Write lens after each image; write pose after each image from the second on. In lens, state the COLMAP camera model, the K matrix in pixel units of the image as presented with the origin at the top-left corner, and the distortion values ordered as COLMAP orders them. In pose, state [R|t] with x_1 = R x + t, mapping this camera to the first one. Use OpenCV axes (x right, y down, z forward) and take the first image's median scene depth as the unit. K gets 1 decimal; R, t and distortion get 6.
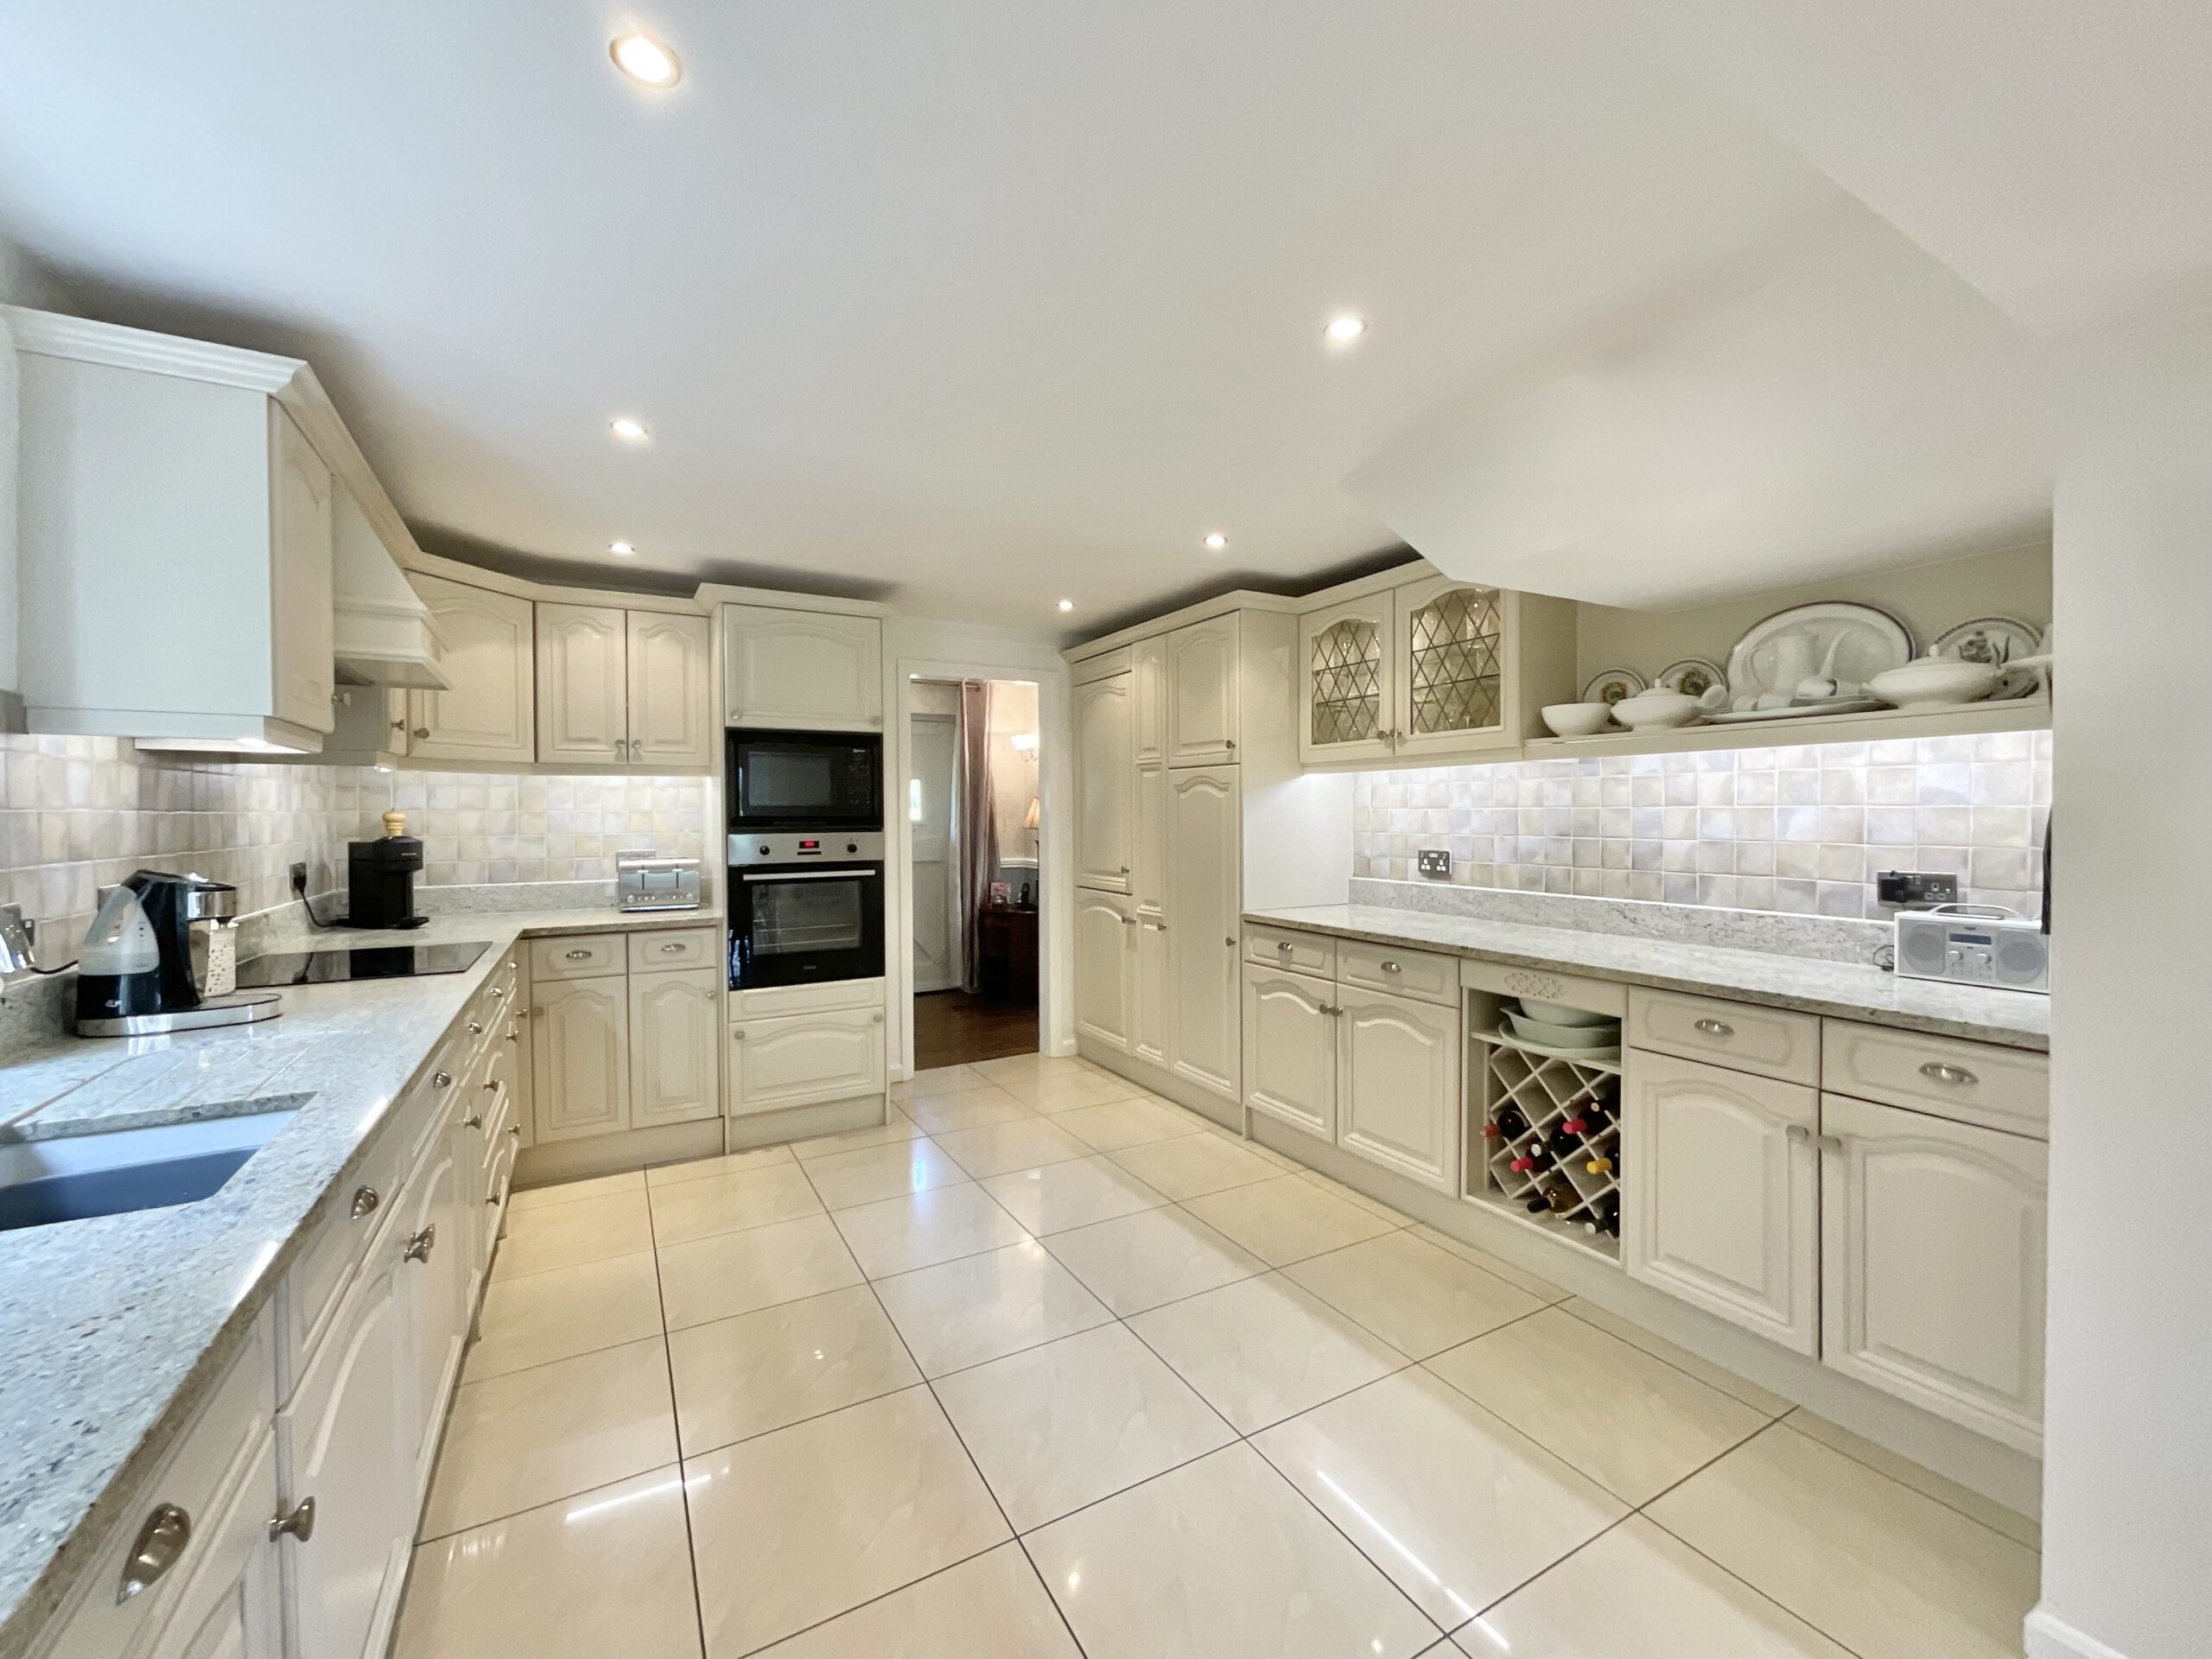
lens RADIAL K [[905.7, 0, 1104.6], [0, 905.7, 823.0], [0, 0, 1]] dist [0.001240, 0.000058]
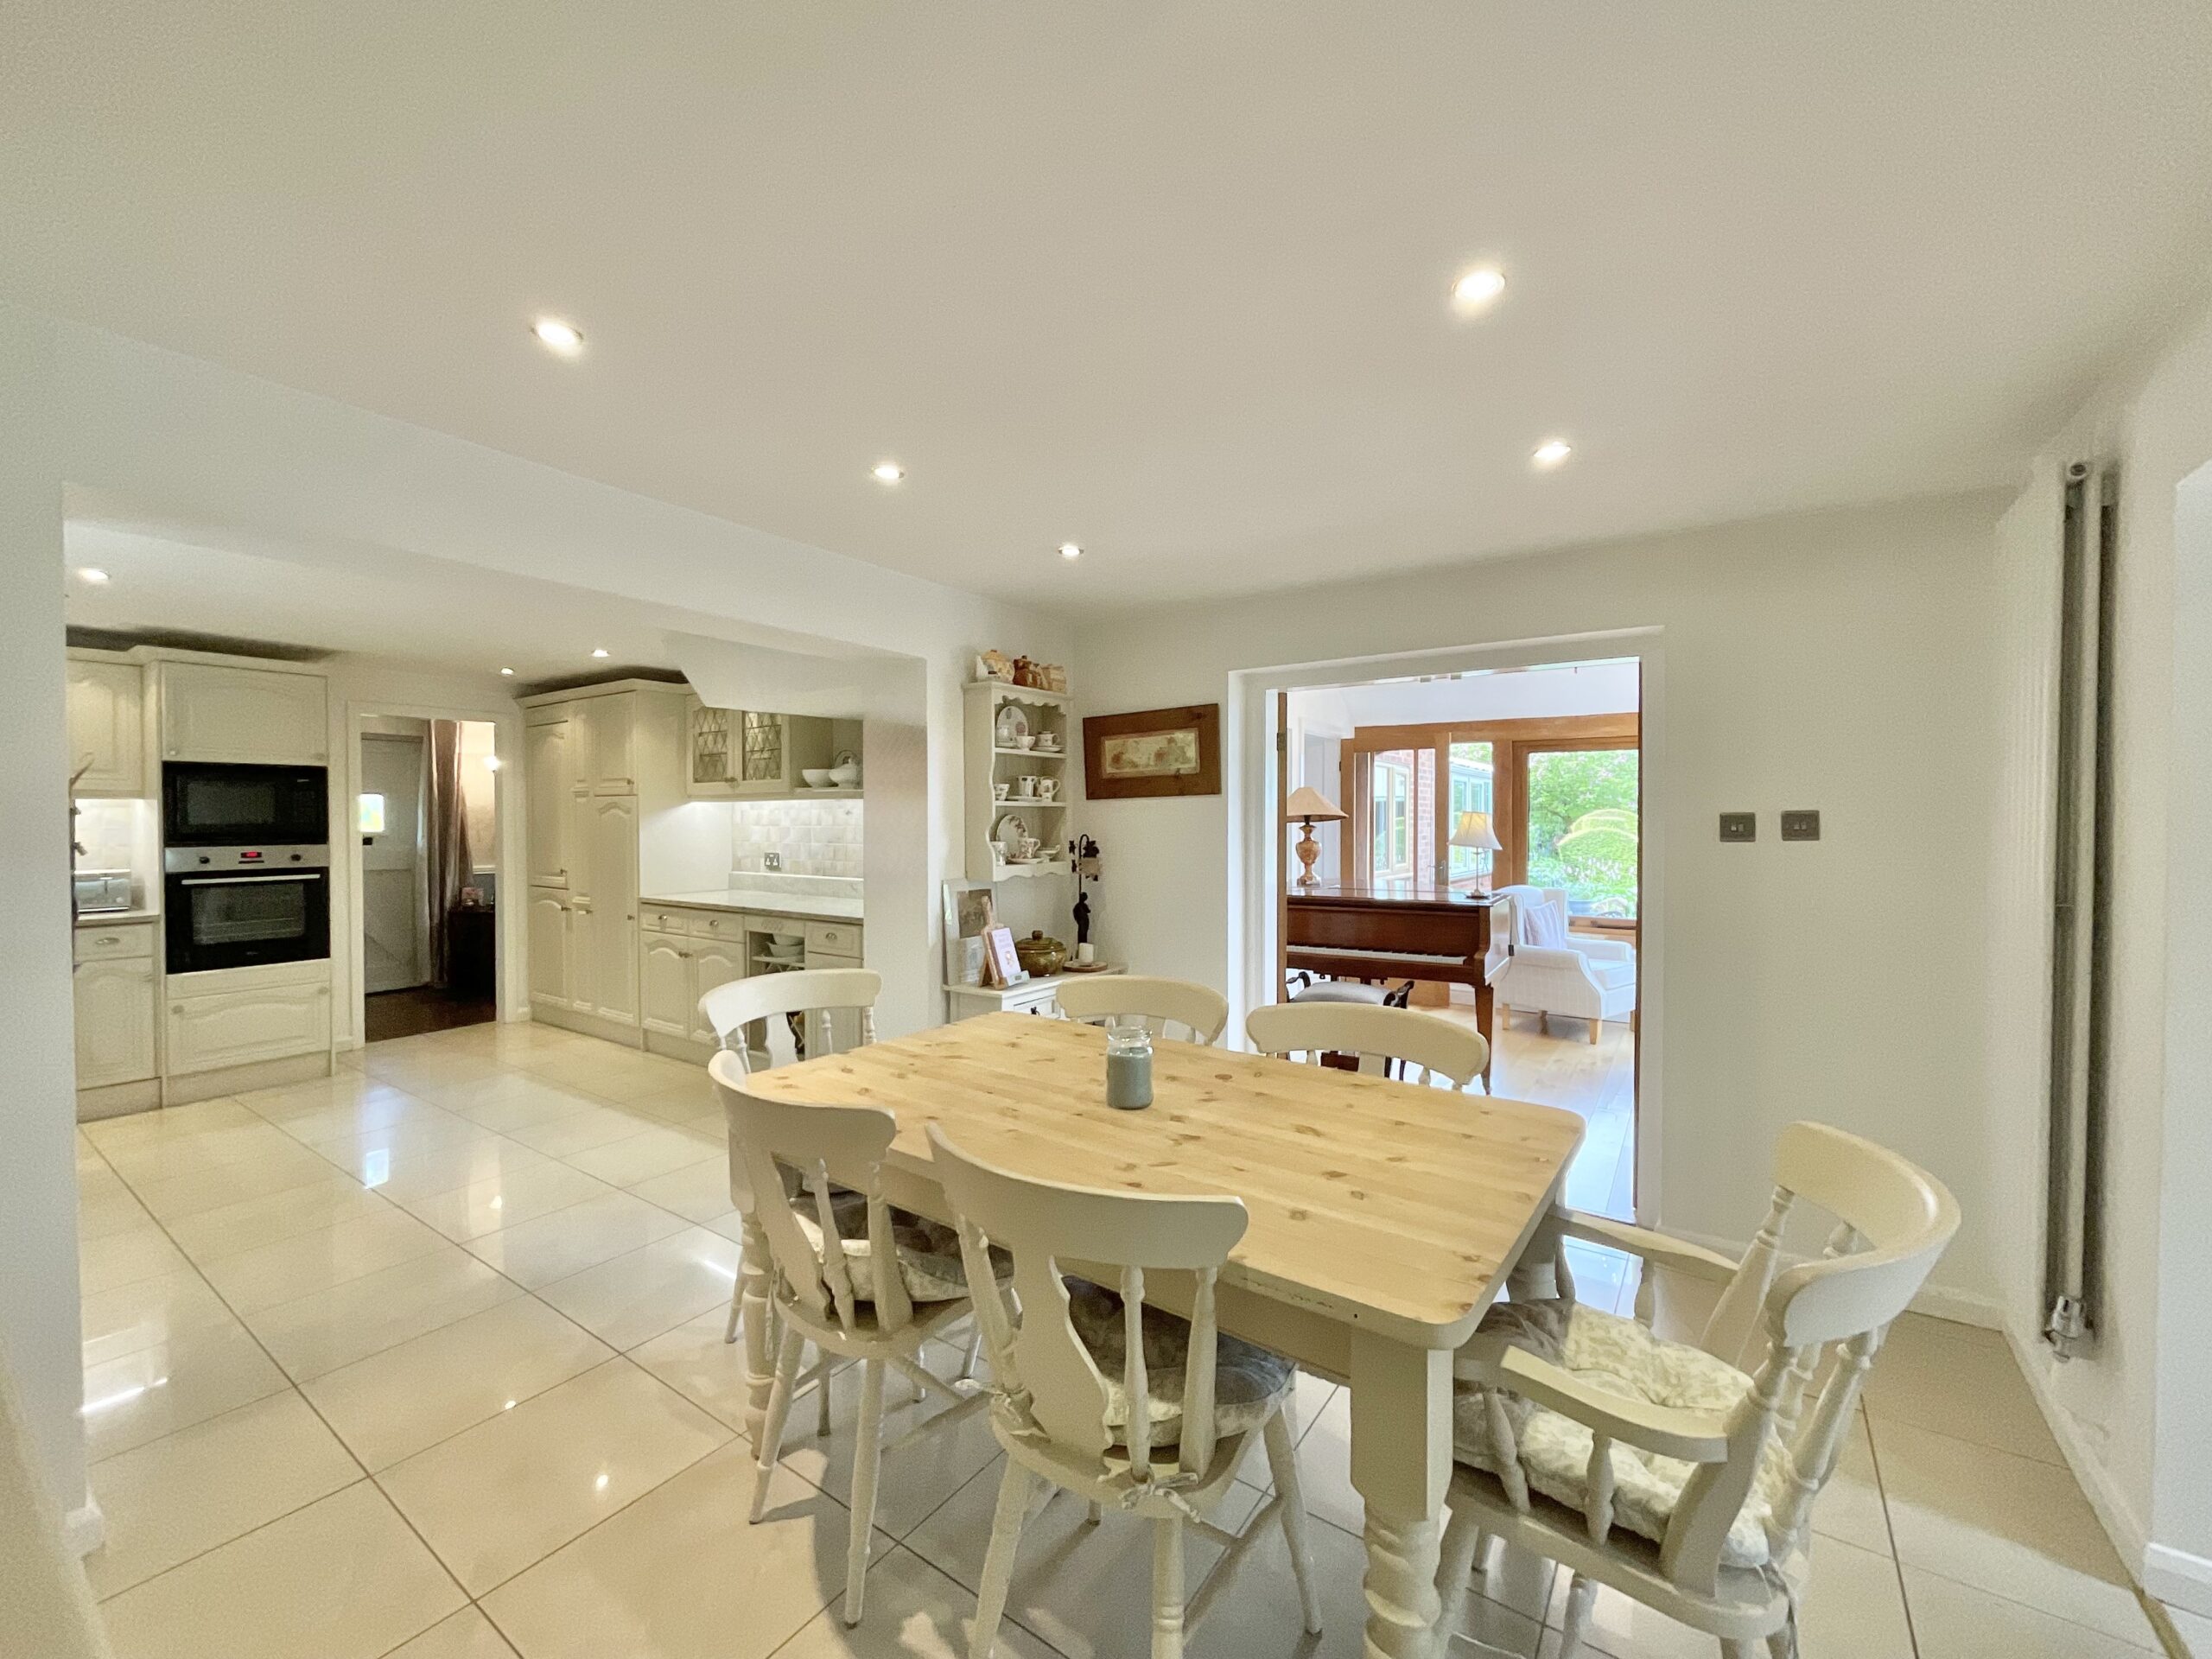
lens RADIAL K [[896.0, 0, 1100.0], [0, 896.0, 827.8], [0, 0, 1]] dist [0.001839, 0.000308]
pose [[0.902569, -0.002094, 0.430539, 0.213649], [0.002485, 0.999997, -0.000347, -0.011385], [-0.430537, 0.001384, 0.902572, -0.673873]]
